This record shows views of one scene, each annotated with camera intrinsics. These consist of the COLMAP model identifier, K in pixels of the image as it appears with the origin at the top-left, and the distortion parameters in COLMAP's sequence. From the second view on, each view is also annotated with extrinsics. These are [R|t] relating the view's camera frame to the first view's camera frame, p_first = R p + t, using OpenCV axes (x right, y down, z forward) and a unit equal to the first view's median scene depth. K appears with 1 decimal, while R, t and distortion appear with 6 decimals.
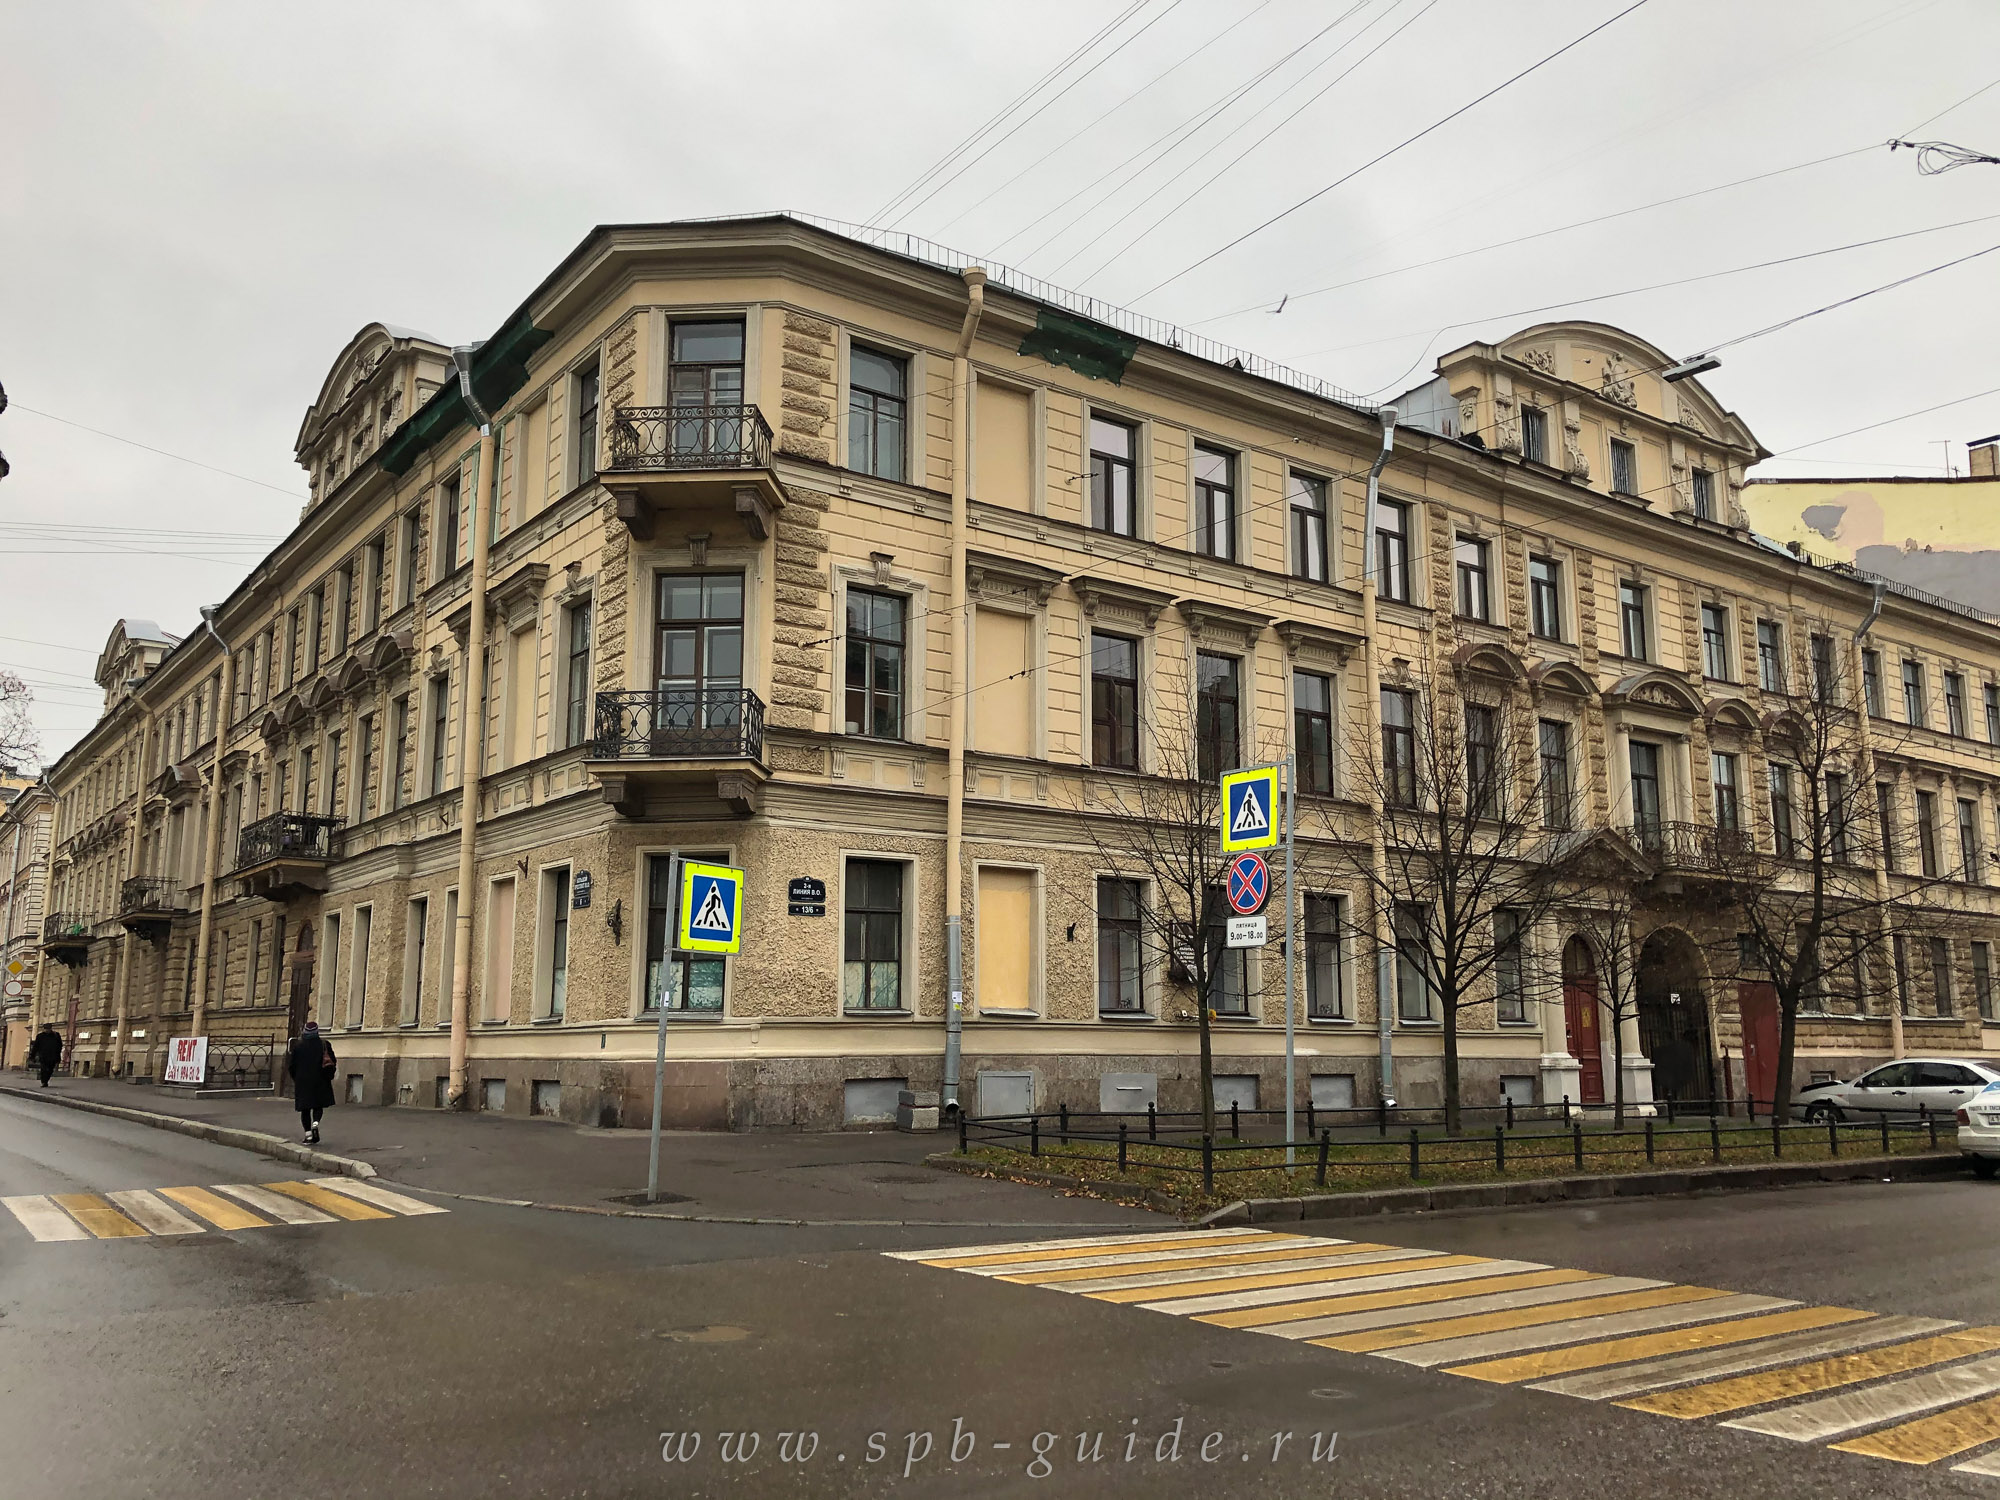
lens RADIAL K [[1646.8, 0, 1000.0], [0, 1646.8, 750.0], [0, 0, 1]] dist [-0.002508, -0.002023]
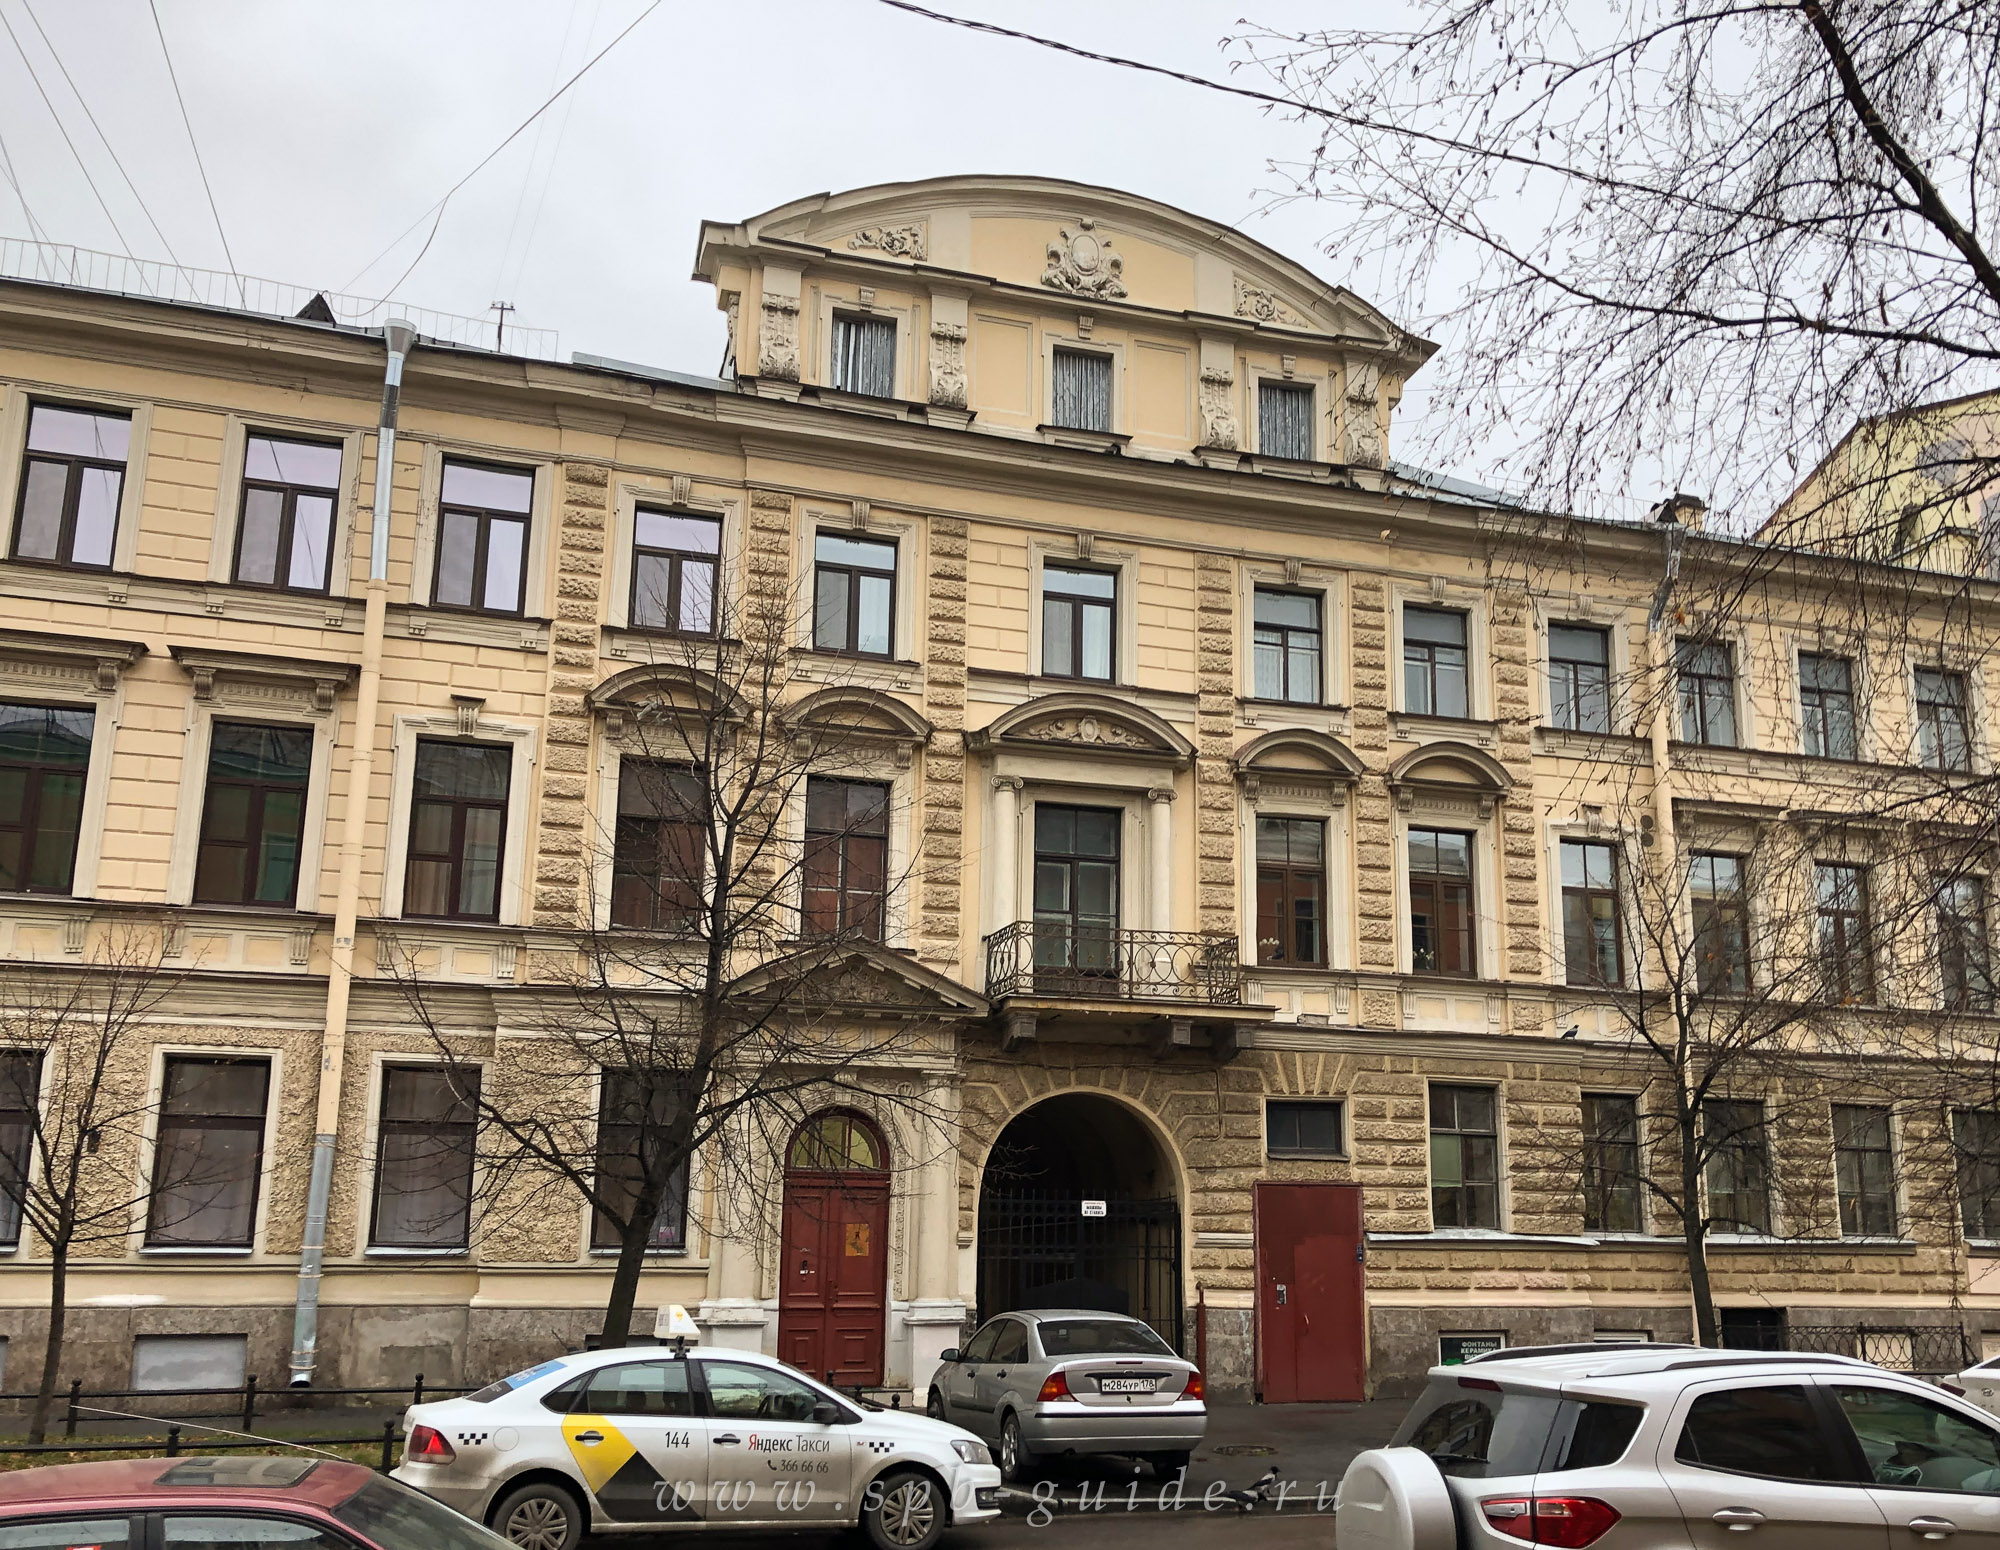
lens RADIAL K [[1571.3, 0, 1001.3], [0, 1571.3, 953.7], [0, 0, 1]] dist [0.088986, -0.139747]
pose [[0.933152, -0.071557, -0.352289, 0.565097], [0.061126, 0.997302, -0.040661, 0.073106], [0.354248, 0.016409, 0.935008, 0.423316]]
